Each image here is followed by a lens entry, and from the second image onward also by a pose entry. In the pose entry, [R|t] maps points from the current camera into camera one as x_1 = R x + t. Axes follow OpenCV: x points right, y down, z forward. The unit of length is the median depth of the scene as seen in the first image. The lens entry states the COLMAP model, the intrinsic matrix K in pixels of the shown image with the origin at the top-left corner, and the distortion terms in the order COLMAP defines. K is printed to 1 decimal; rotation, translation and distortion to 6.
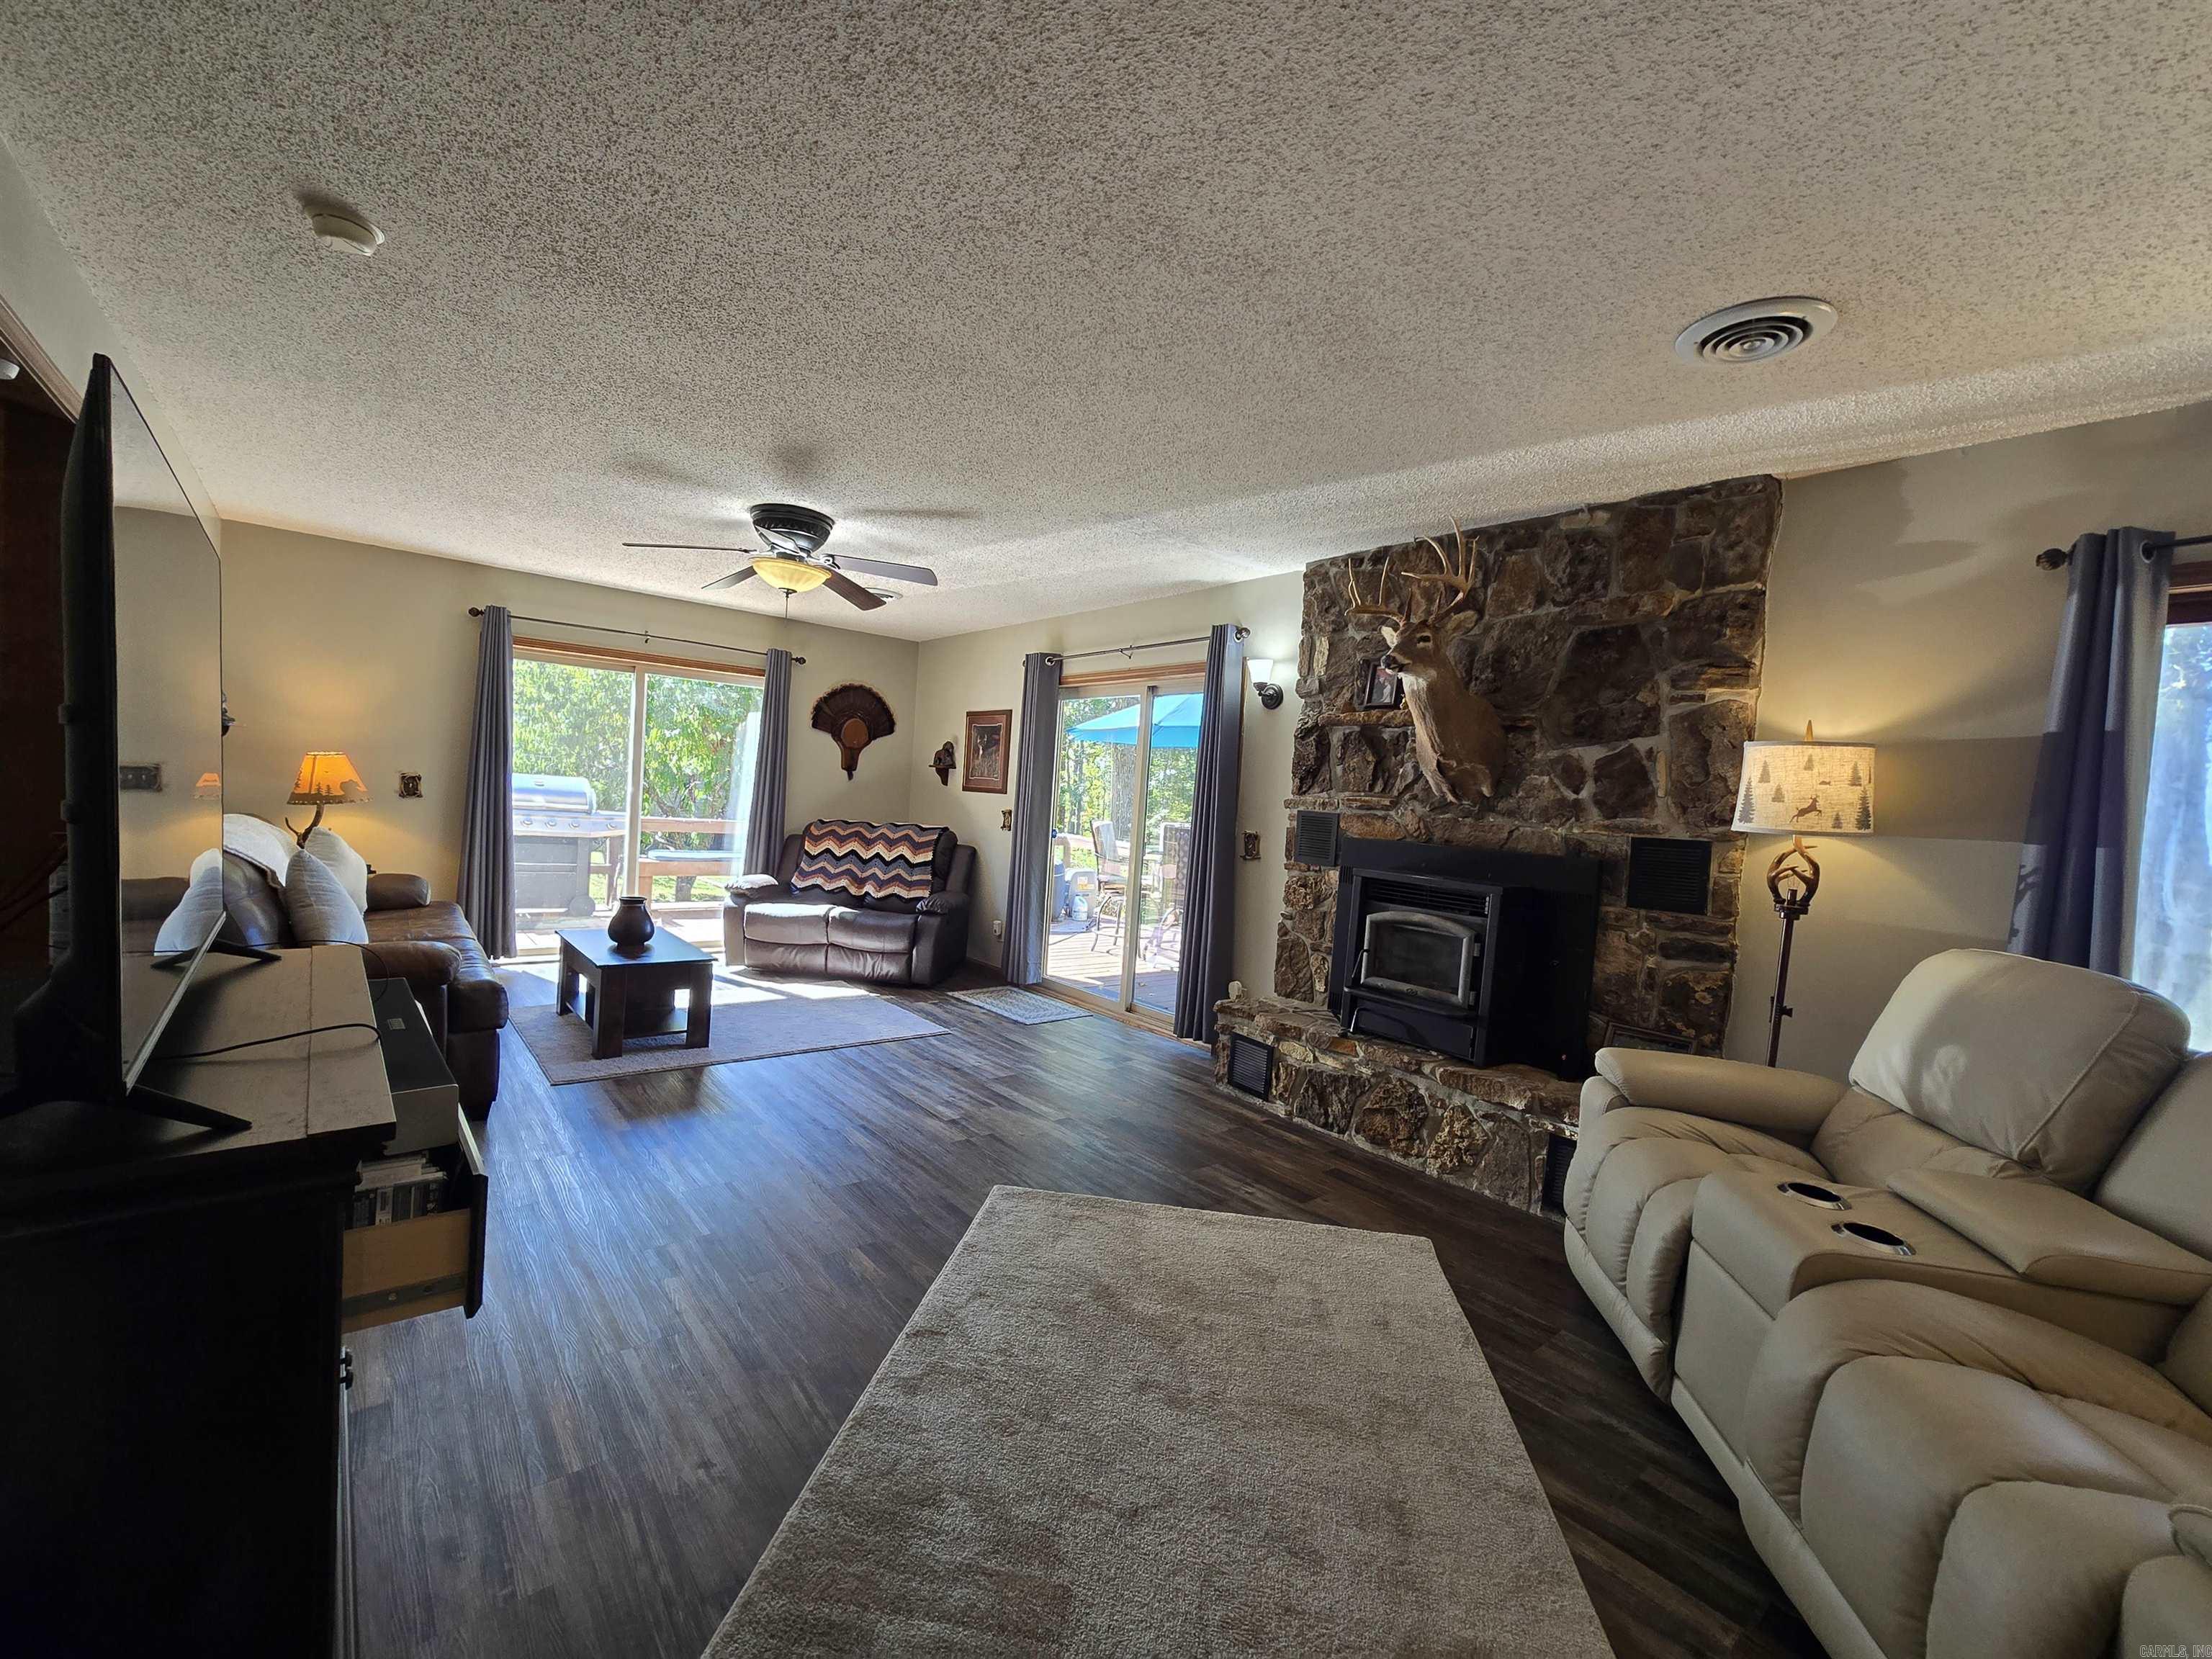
lens RADIAL K [[907.9, 0, 1108.6], [0, 907.9, 838.4], [0, 0, 1]] dist [-0.000790, -0.000018]
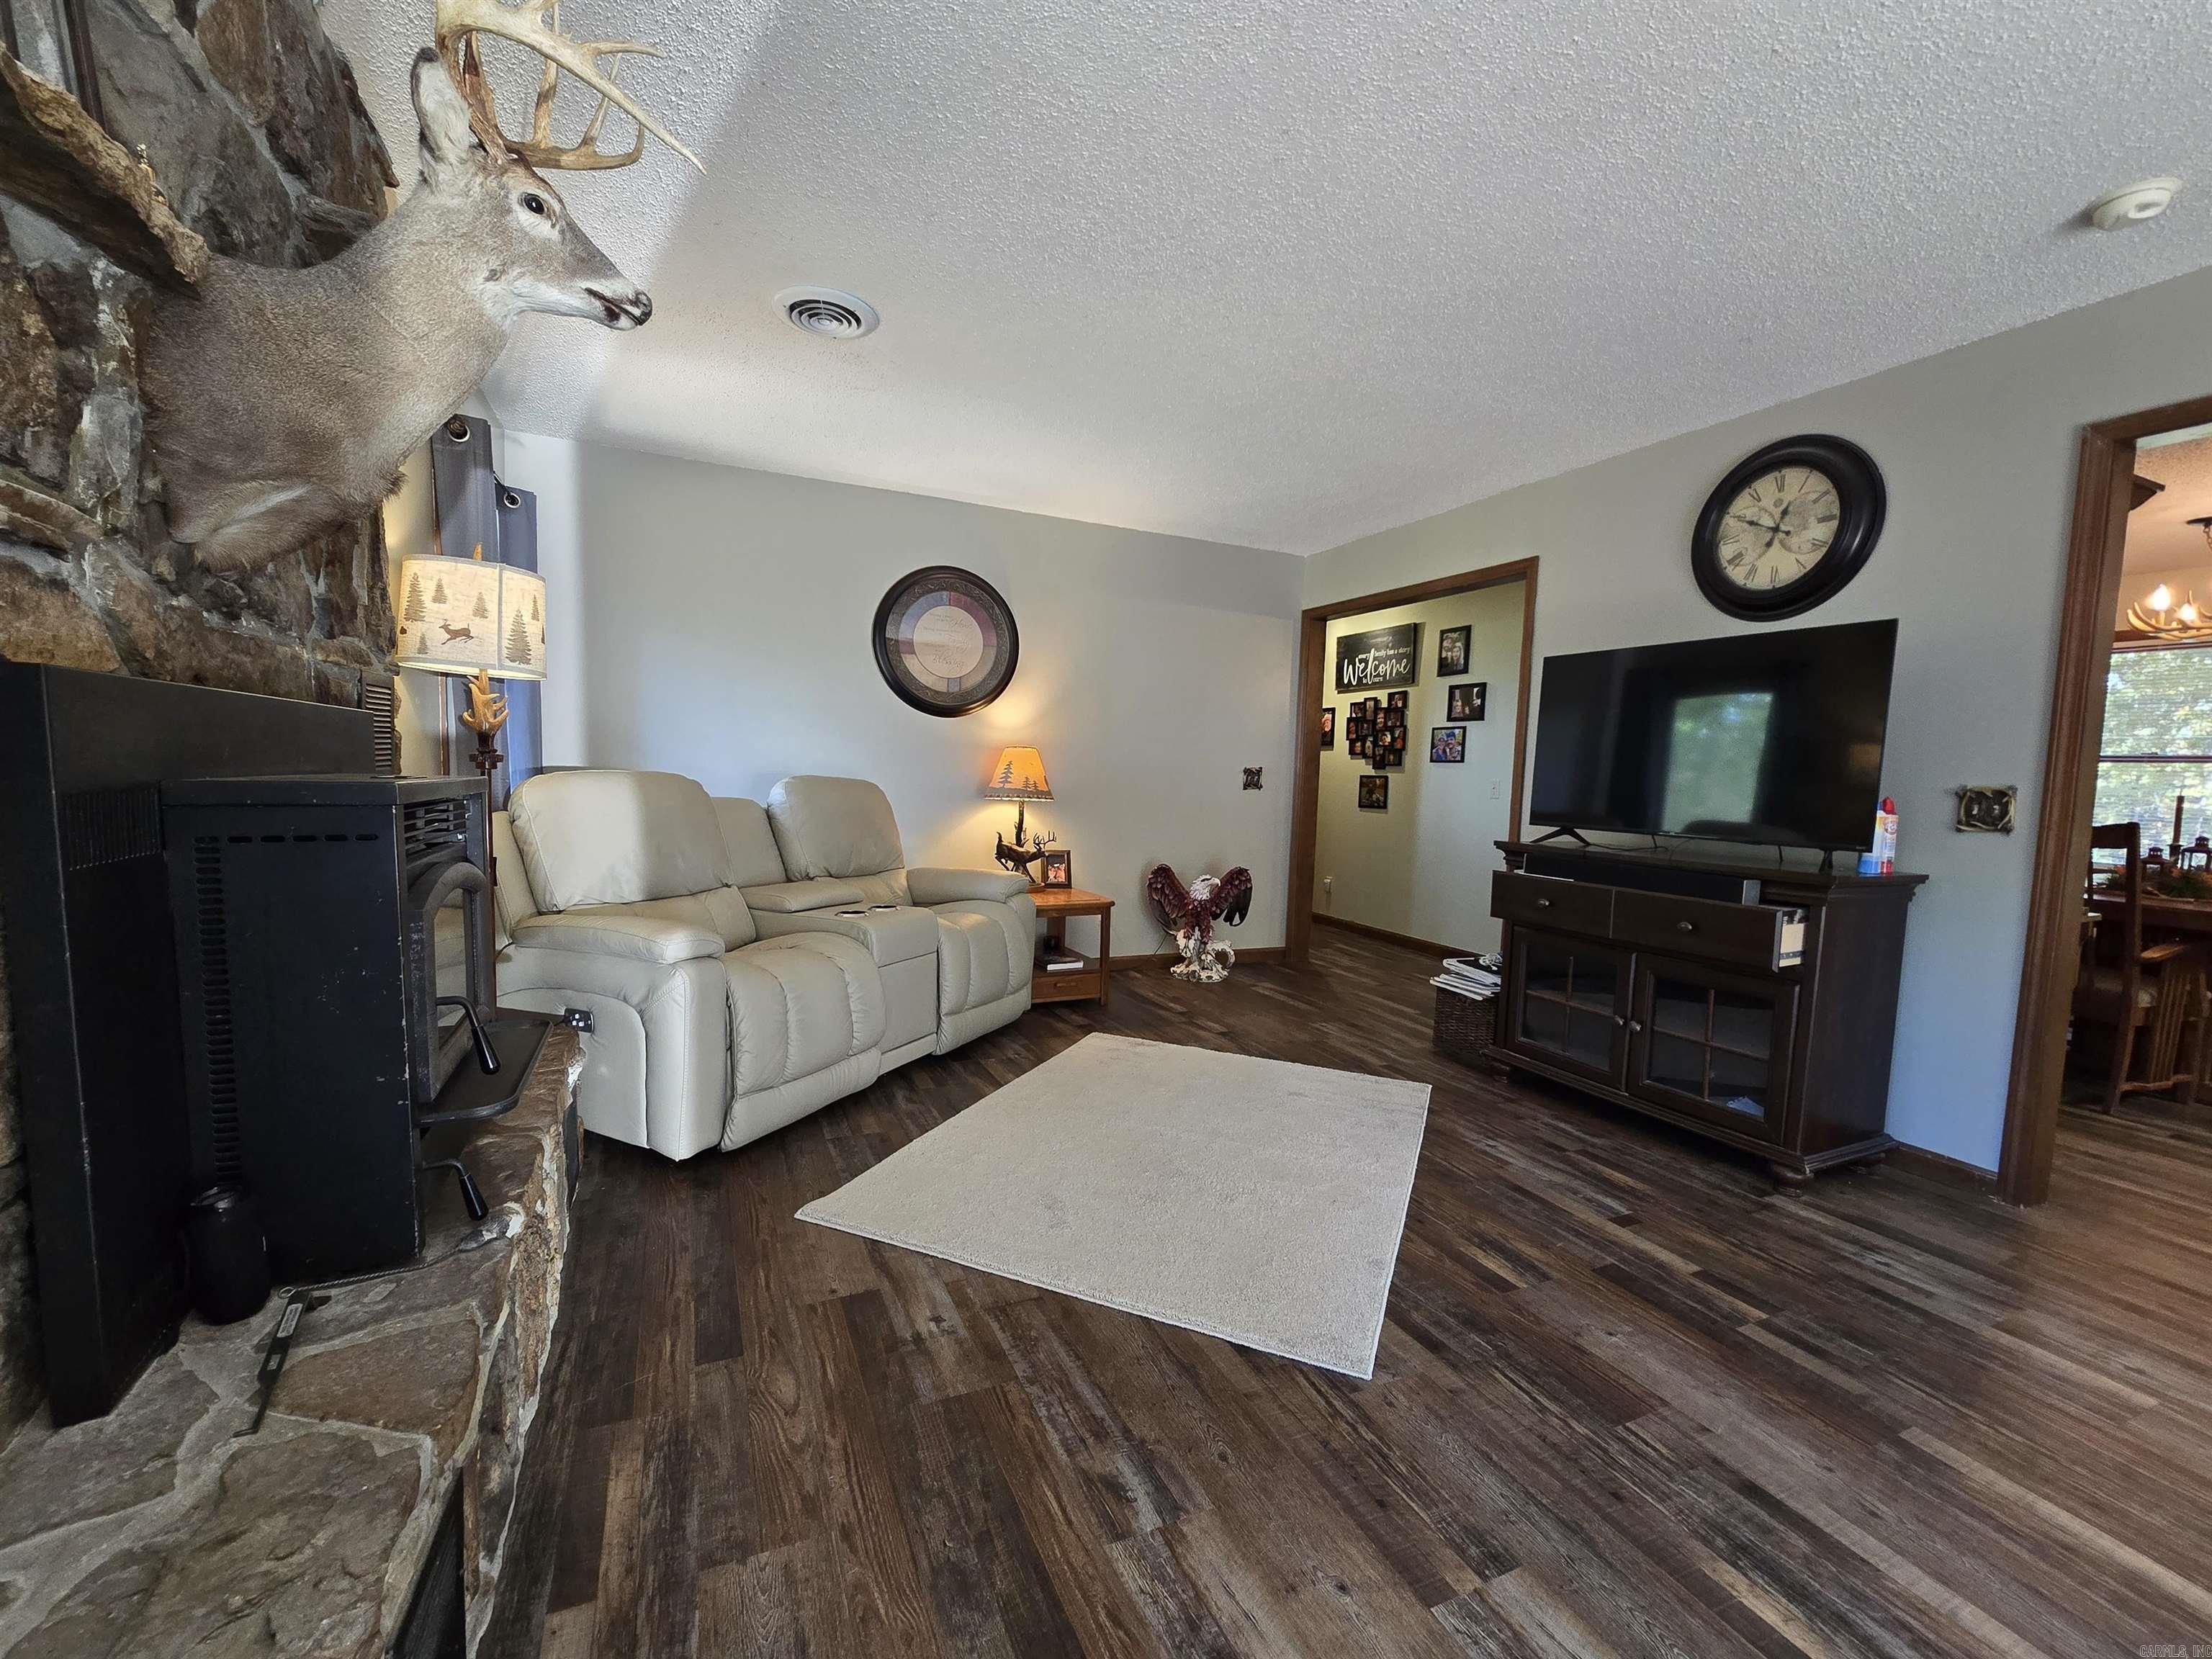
lens RADIAL K [[903.2, 0, 1100.2], [0, 903.2, 848.5], [0, 0, 1]] dist [-0.001647, 0.002943]
pose [[-0.959028, -0.116455, 0.258269, -0.049040], [-0.080548, 0.986070, 0.145528, -0.013101], [-0.271618, 0.118762, -0.955049, 1.060088]]
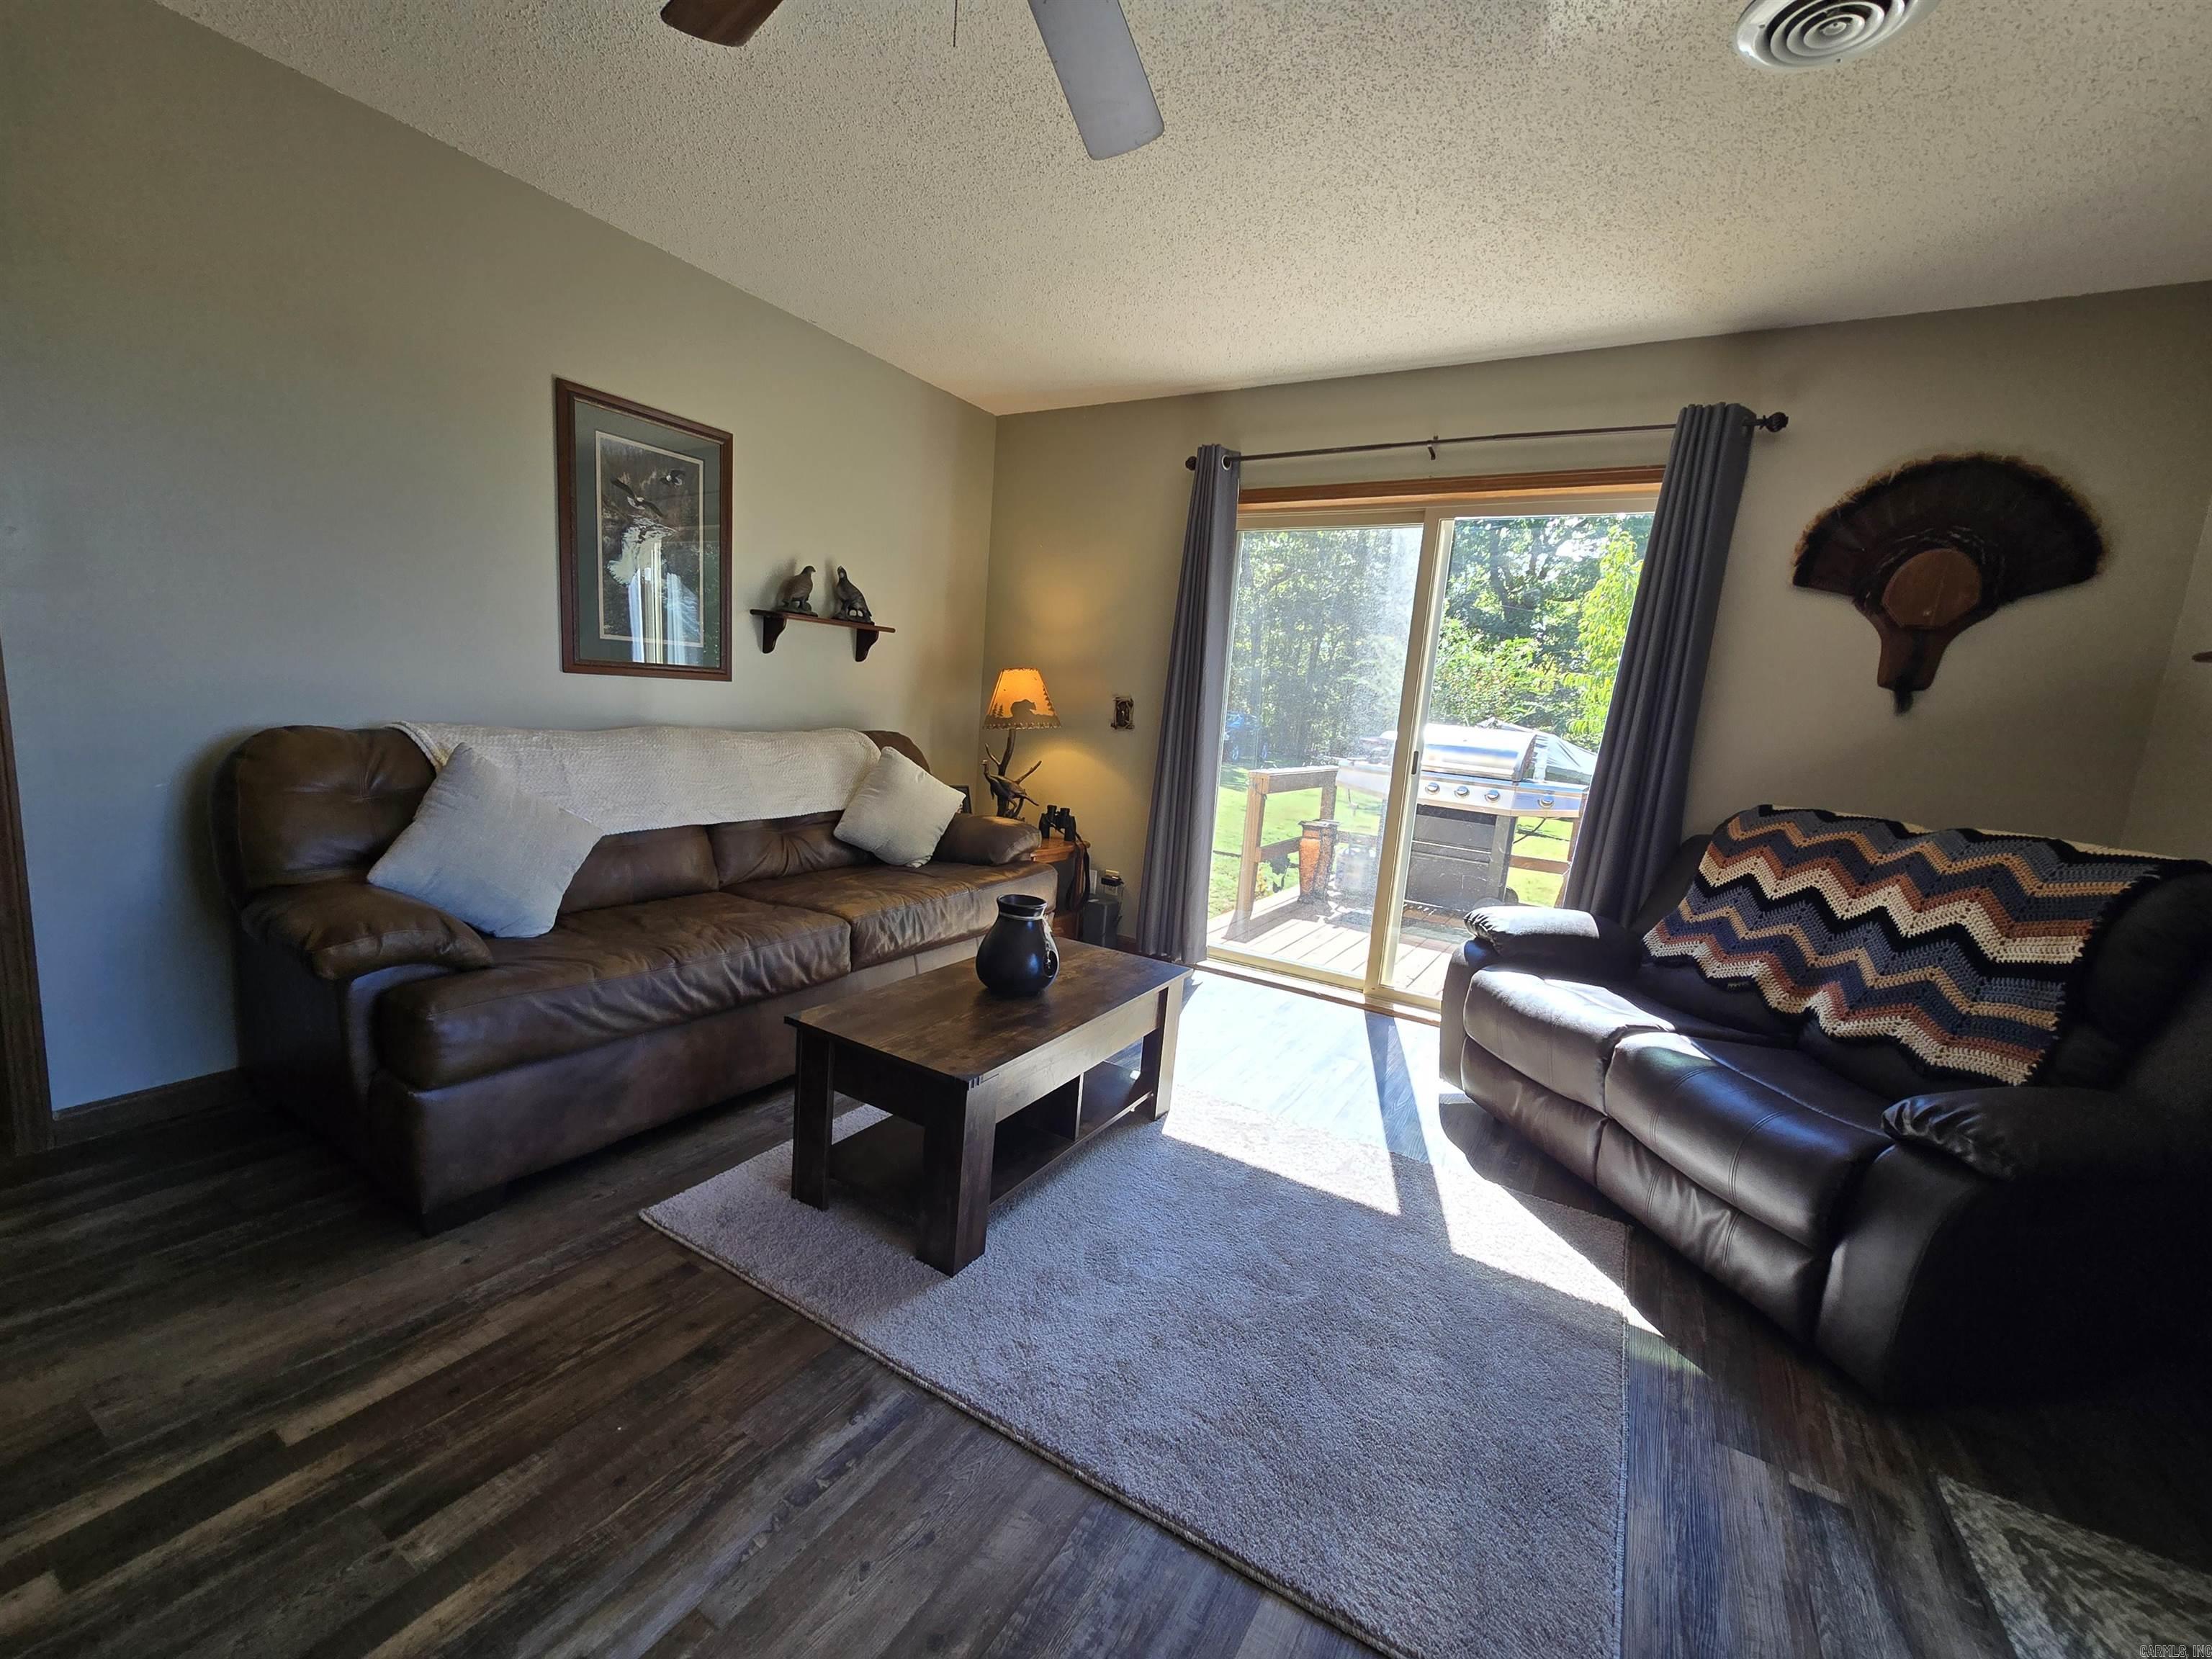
lens RADIAL K [[909.4, 0, 1098.8], [0, 909.4, 846.0], [0, 0, 1]] dist [-0.002818, 0.000192]
pose [[0.328092, 0.111517, -0.938040, -0.042296], [-0.097920, 0.991673, 0.083644, -0.011011], [0.939557, 0.064410, 0.336280, 0.879230]]
